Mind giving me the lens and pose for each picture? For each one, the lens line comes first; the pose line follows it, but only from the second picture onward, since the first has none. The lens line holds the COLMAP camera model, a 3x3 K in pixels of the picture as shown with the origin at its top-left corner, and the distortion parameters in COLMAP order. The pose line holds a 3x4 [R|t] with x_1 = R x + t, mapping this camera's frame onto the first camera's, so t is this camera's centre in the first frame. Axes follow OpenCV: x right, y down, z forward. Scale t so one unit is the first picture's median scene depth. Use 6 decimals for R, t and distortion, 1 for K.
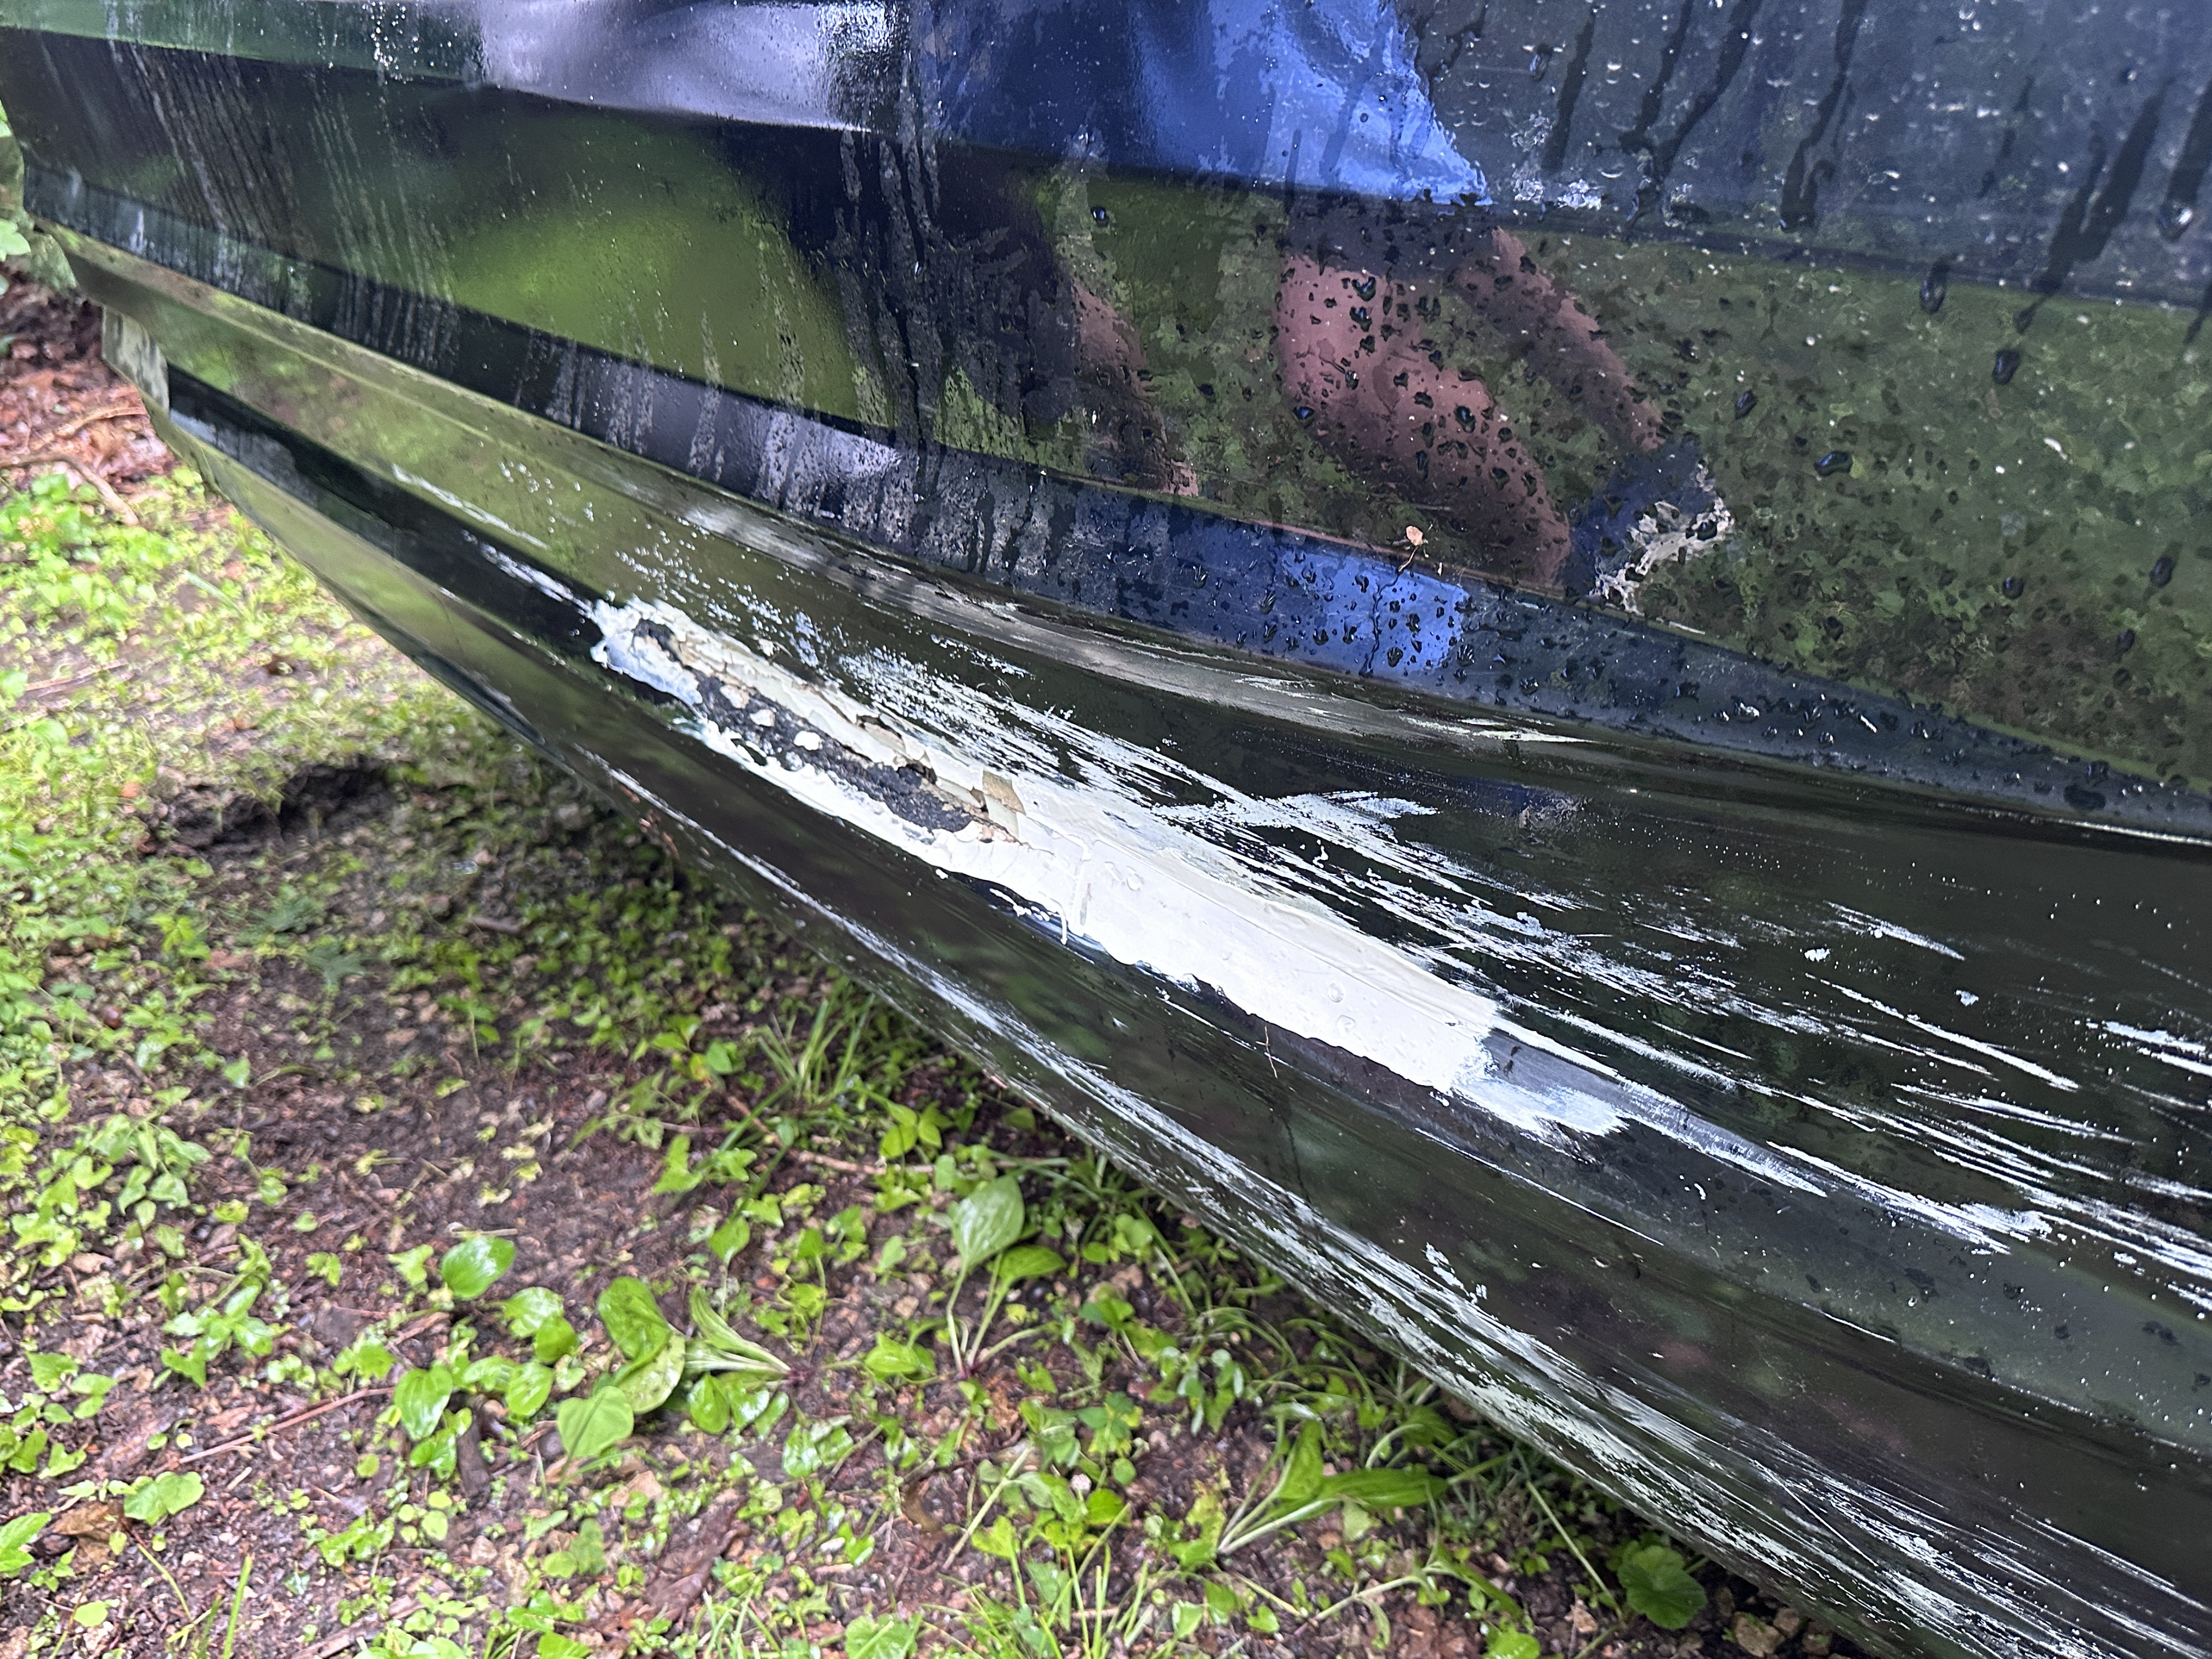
lens RADIAL K [[1650.1, 0, 1109.1], [0, 1650.1, 837.2], [0, 0, 1]] dist [0.081848, -0.100702]
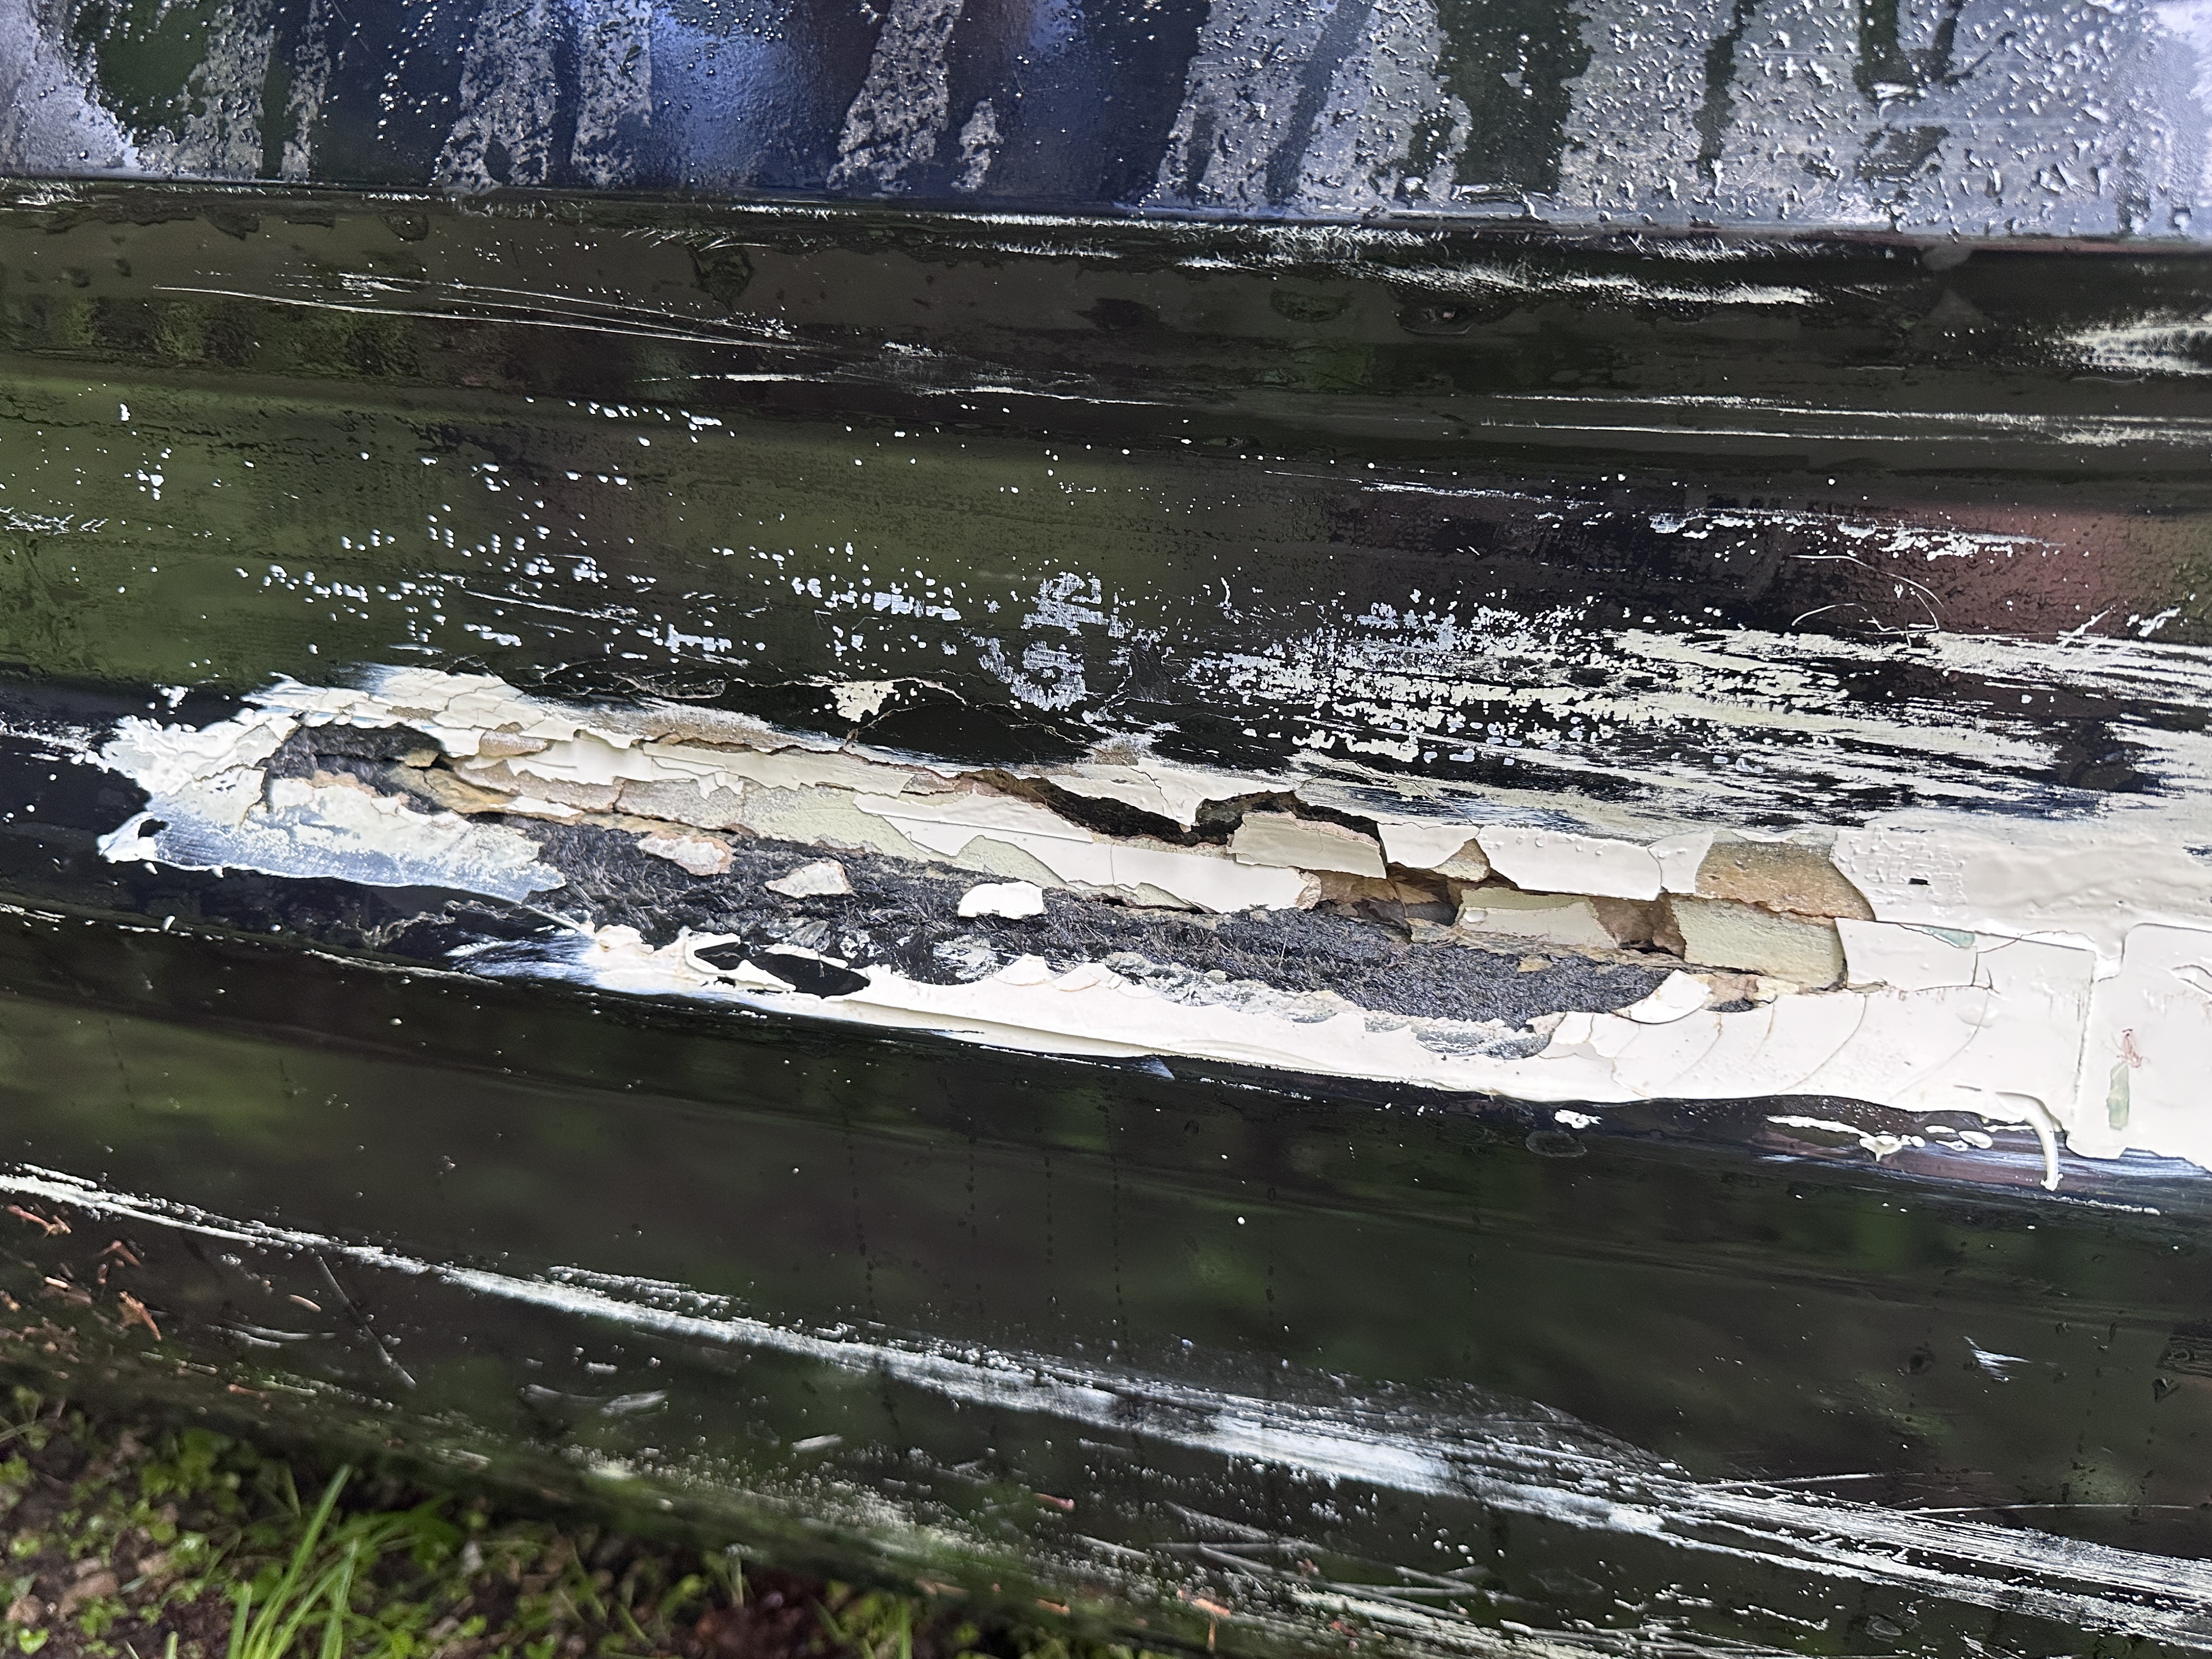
lens RADIAL K [[1621.1, 0, 1103.0], [0, 1621.1, 825.4], [0, 0, 1]] dist [0.026204, -0.056009]
pose [[0.824371, -0.074826, 0.561082, -0.433232], [0.193767, 0.968643, -0.155516, -0.009050], [-0.531851, 0.236922, 0.813020, 0.716313]]
